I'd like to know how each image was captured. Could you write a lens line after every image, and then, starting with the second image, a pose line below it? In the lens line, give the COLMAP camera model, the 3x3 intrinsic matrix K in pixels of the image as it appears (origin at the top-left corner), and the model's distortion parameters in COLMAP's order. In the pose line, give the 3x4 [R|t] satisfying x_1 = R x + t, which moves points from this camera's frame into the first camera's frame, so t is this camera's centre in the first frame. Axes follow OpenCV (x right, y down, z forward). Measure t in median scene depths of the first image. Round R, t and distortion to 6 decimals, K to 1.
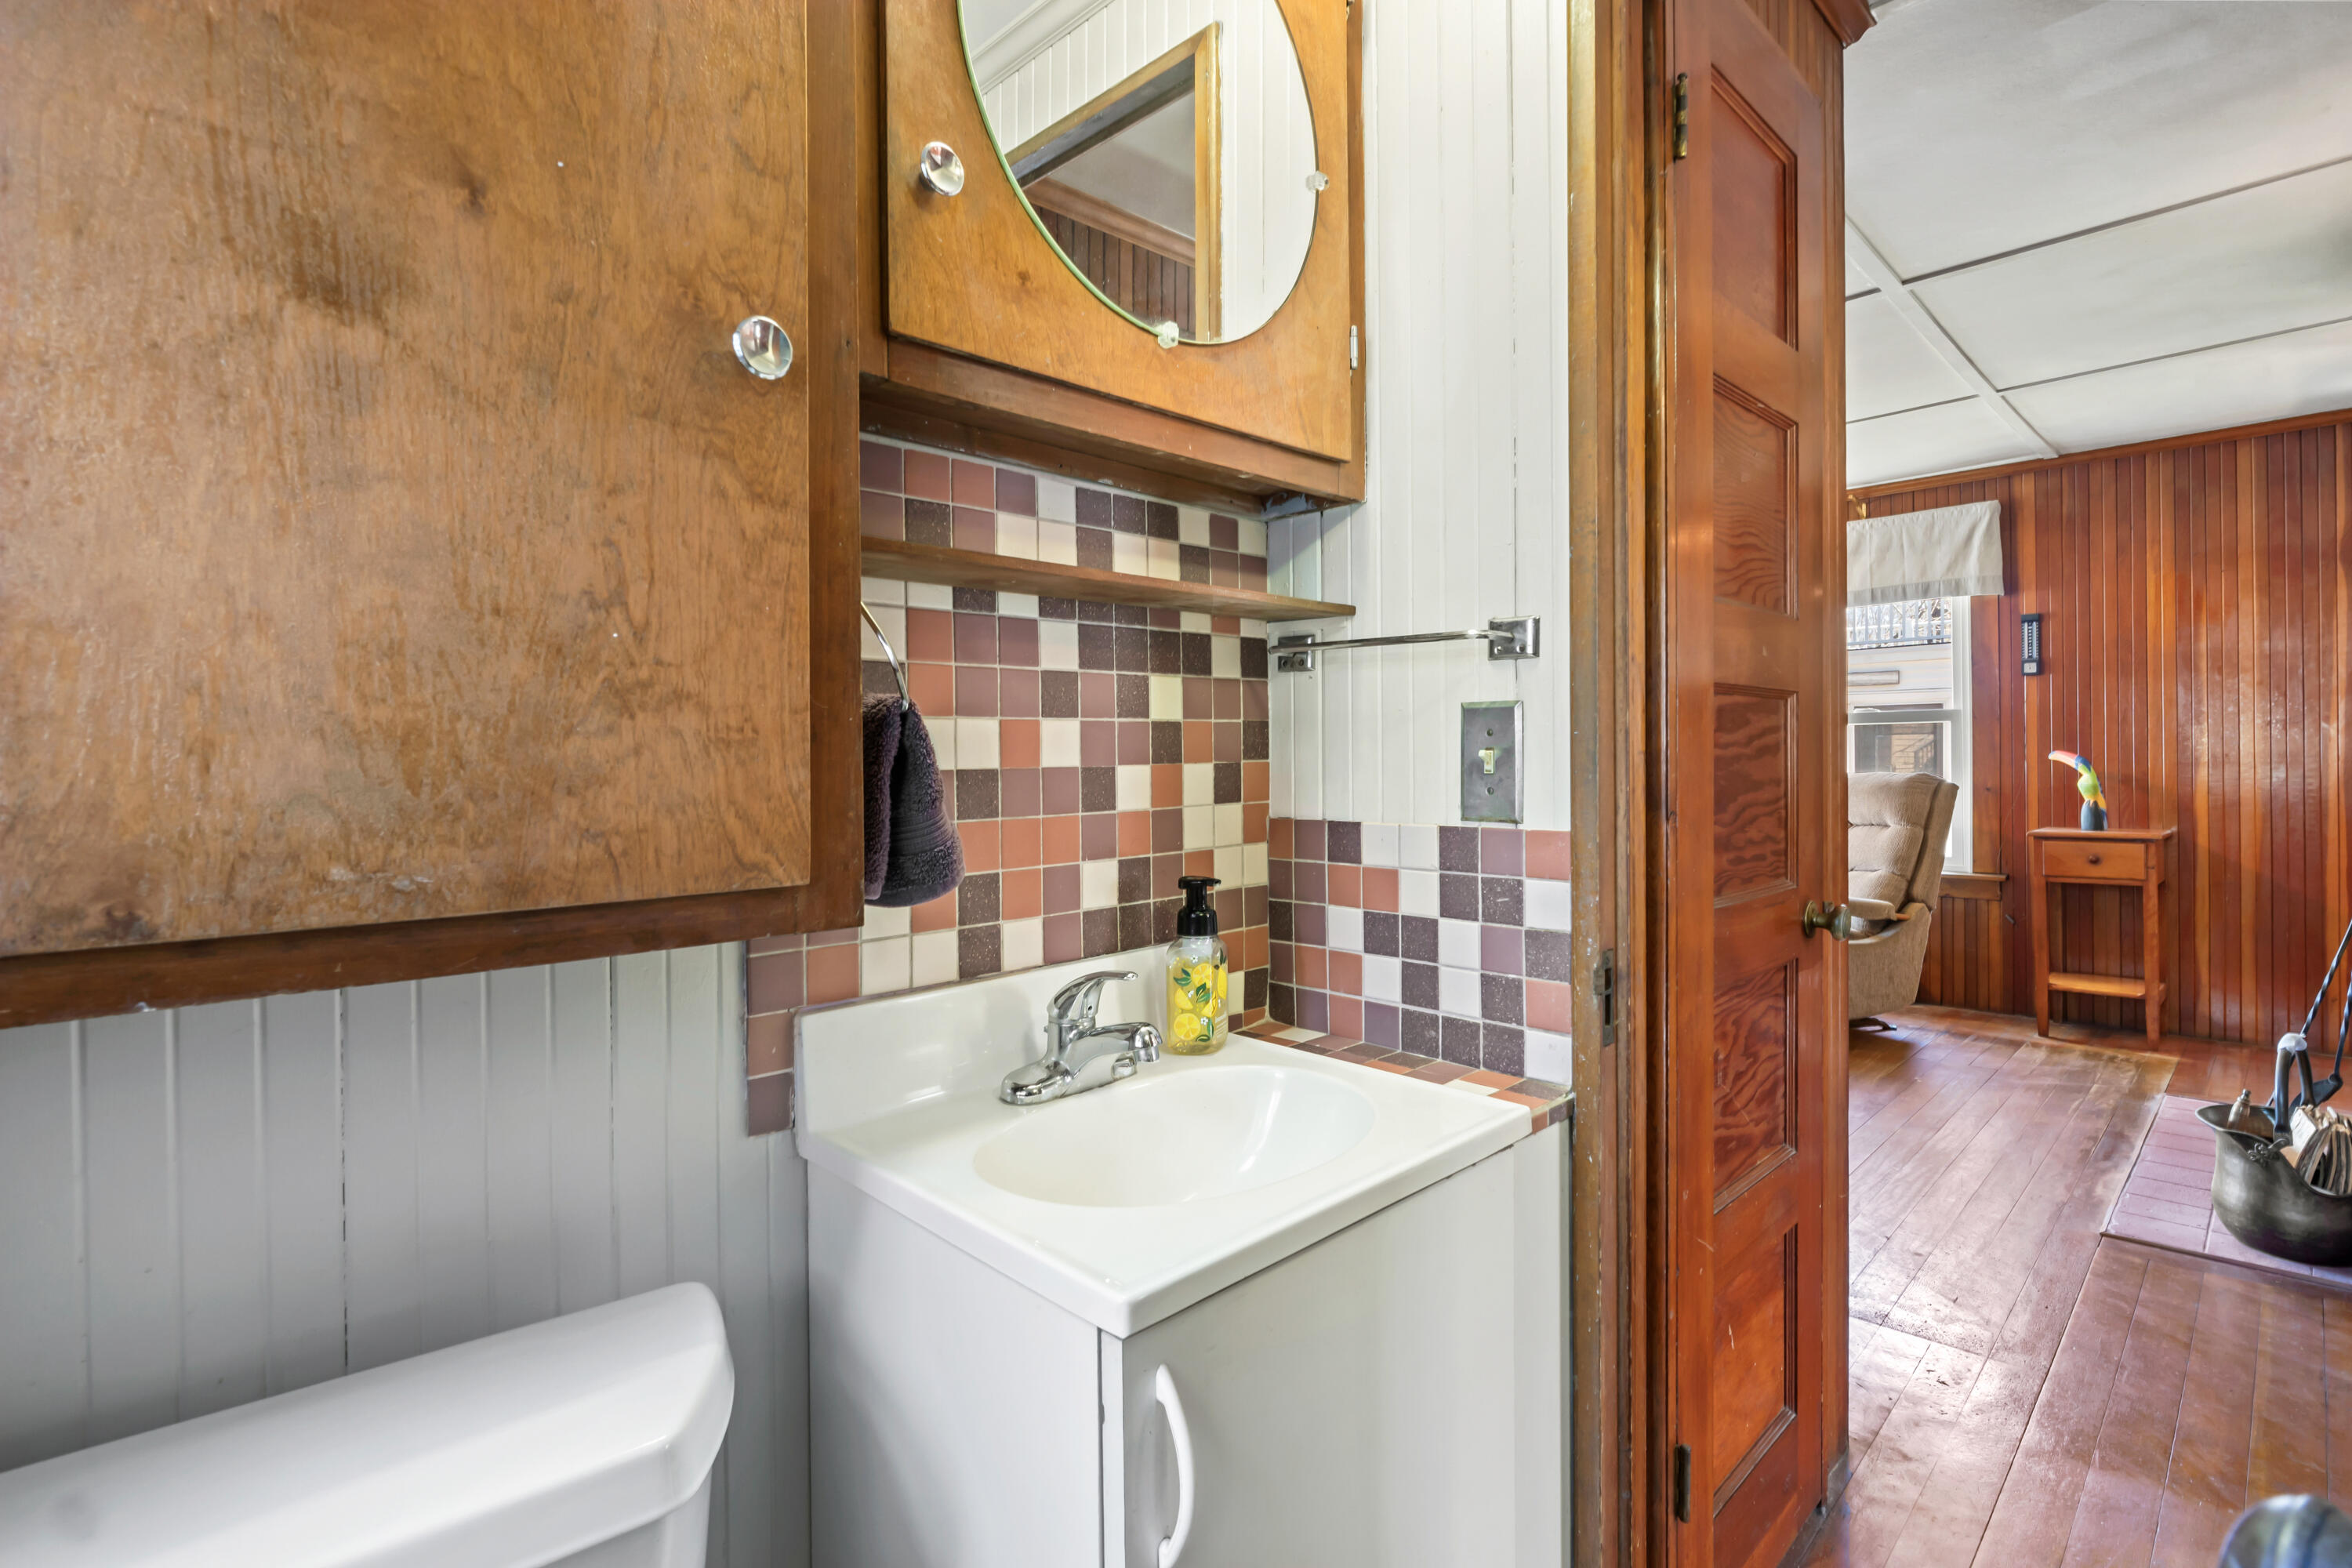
lens RADIAL K [[1130.4, 0, 1159.4], [0, 1130.4, 761.2], [0, 0, 1]] dist [-0.007553, 0.000074]
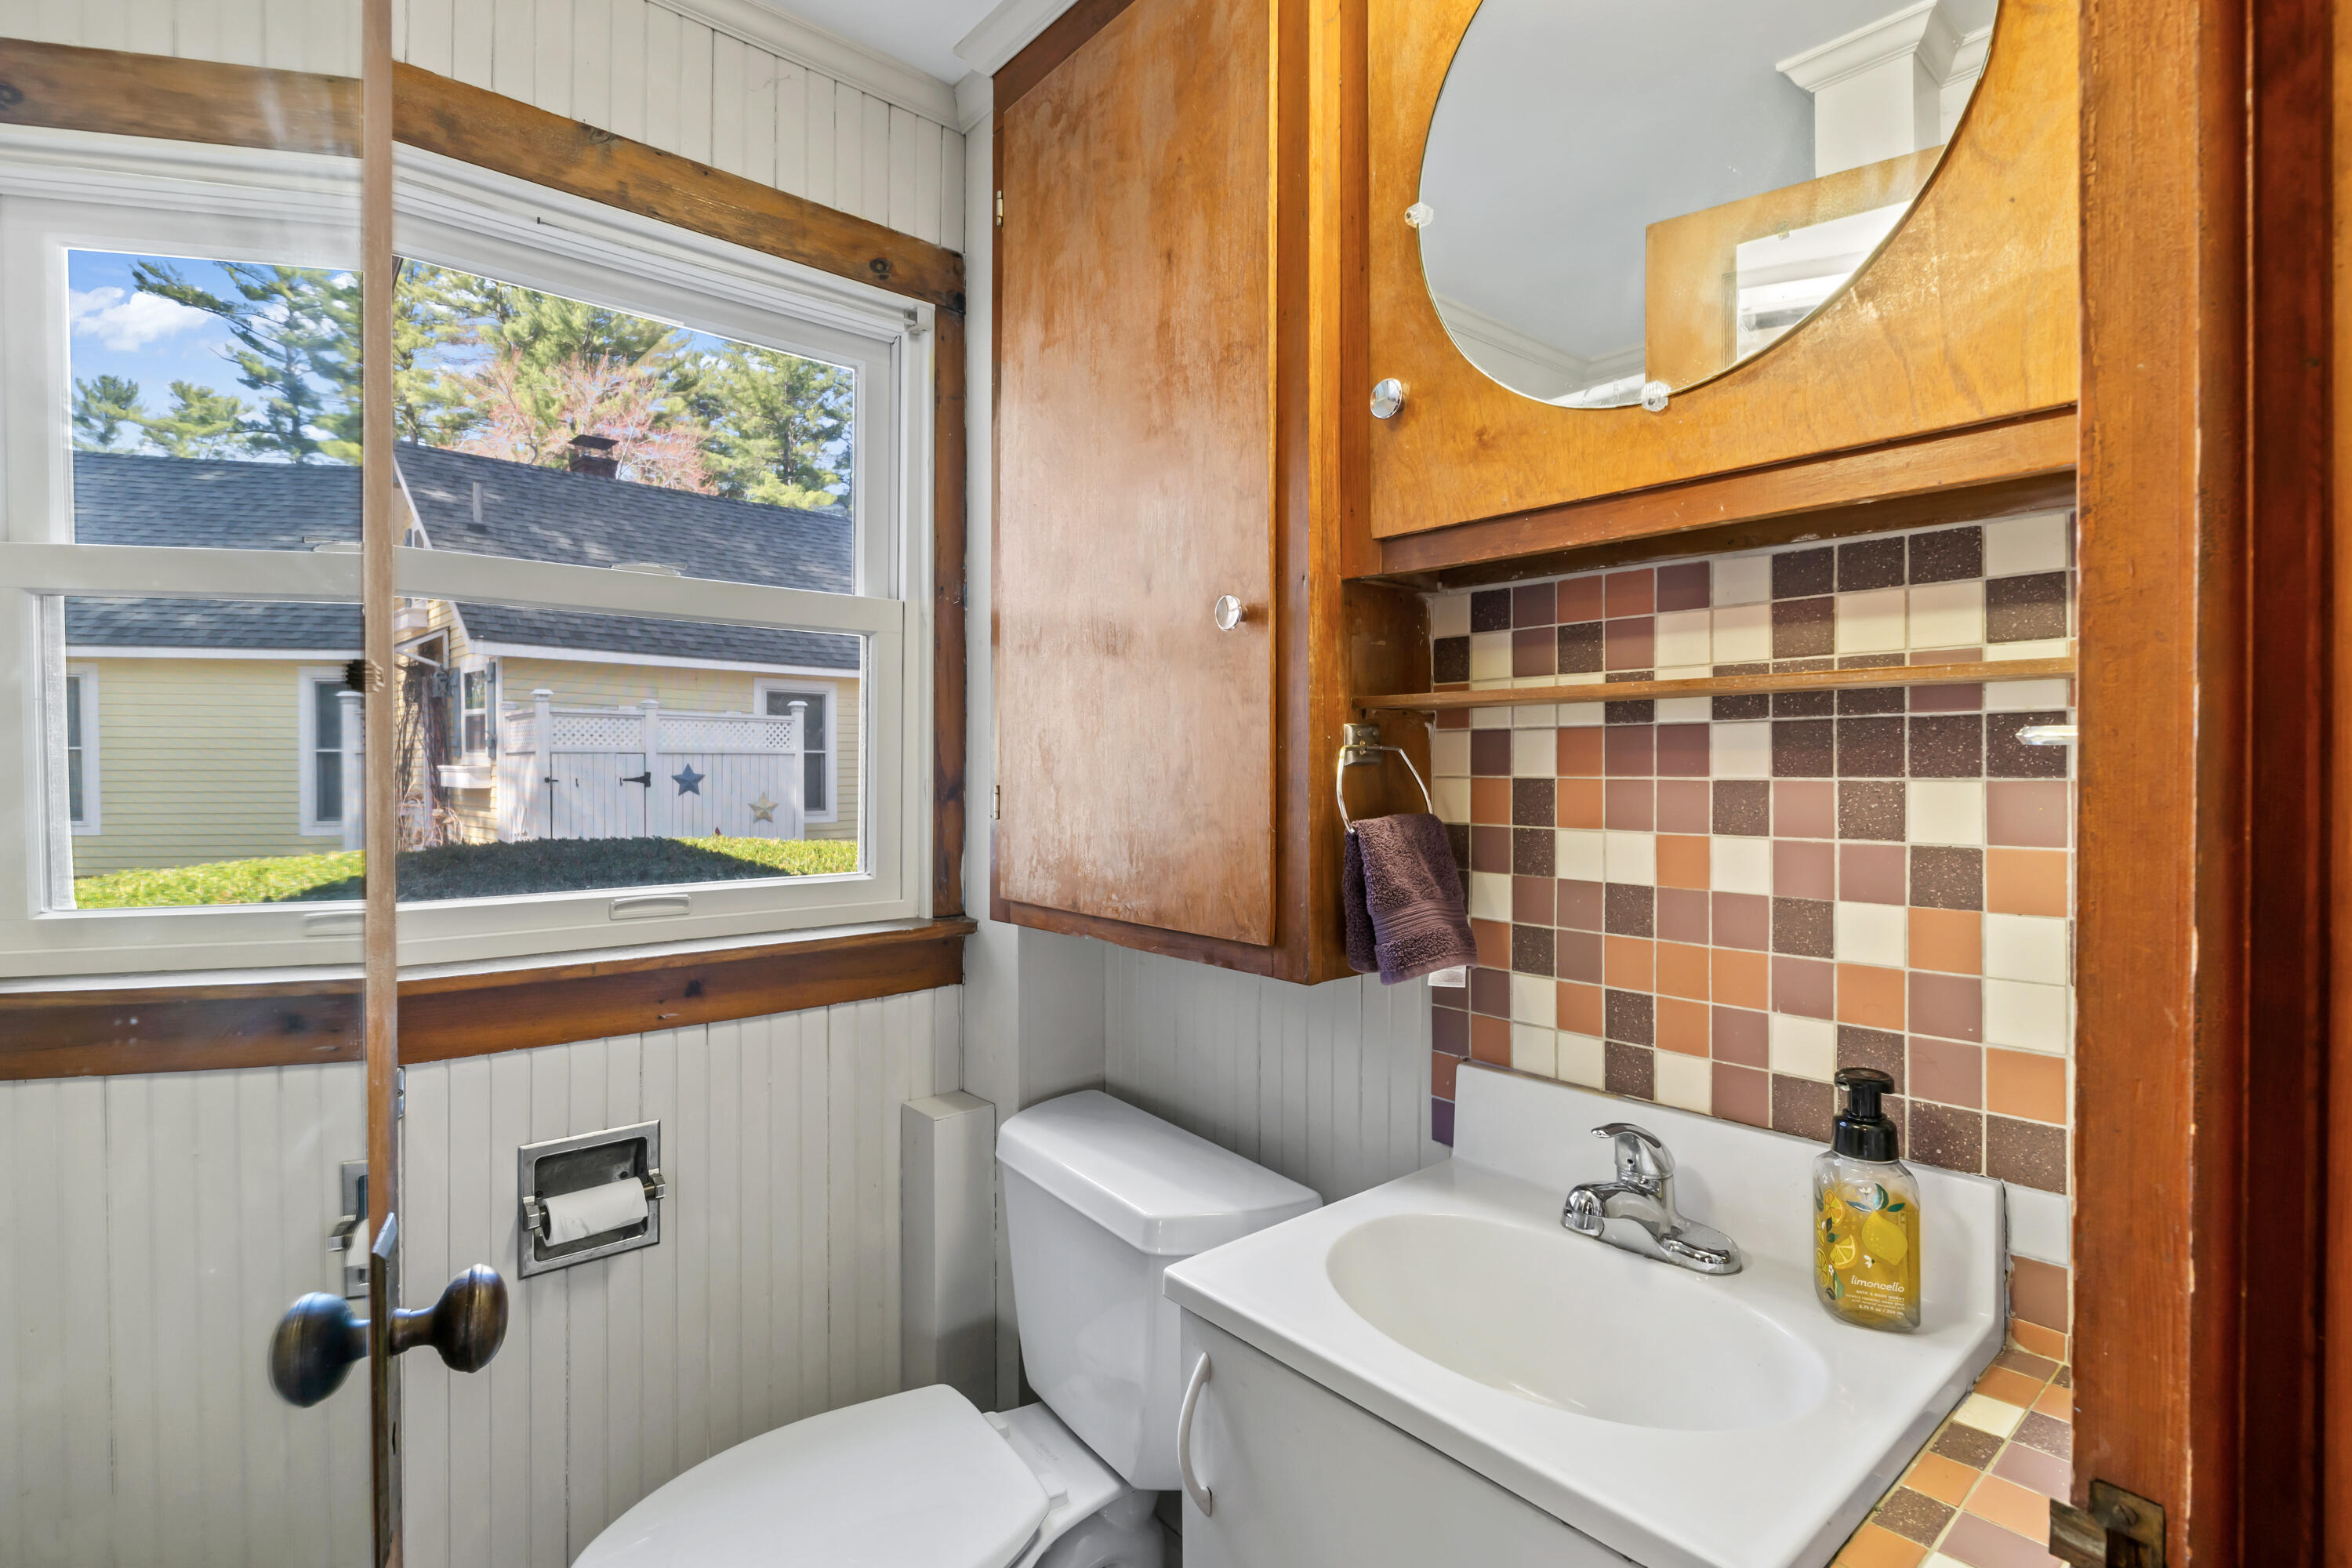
lens RADIAL K [[1130.4, 0, 1159.4], [0, 1130.4, 761.2], [0, 0, 1]] dist [-0.007553, 0.000074]
pose [[-0.084269, 0.008719, -0.996405, 0.828808], [-0.003692, 0.999952, 0.009063, -0.104714], [0.996436, 0.004443, -0.084233, 0.662084]]
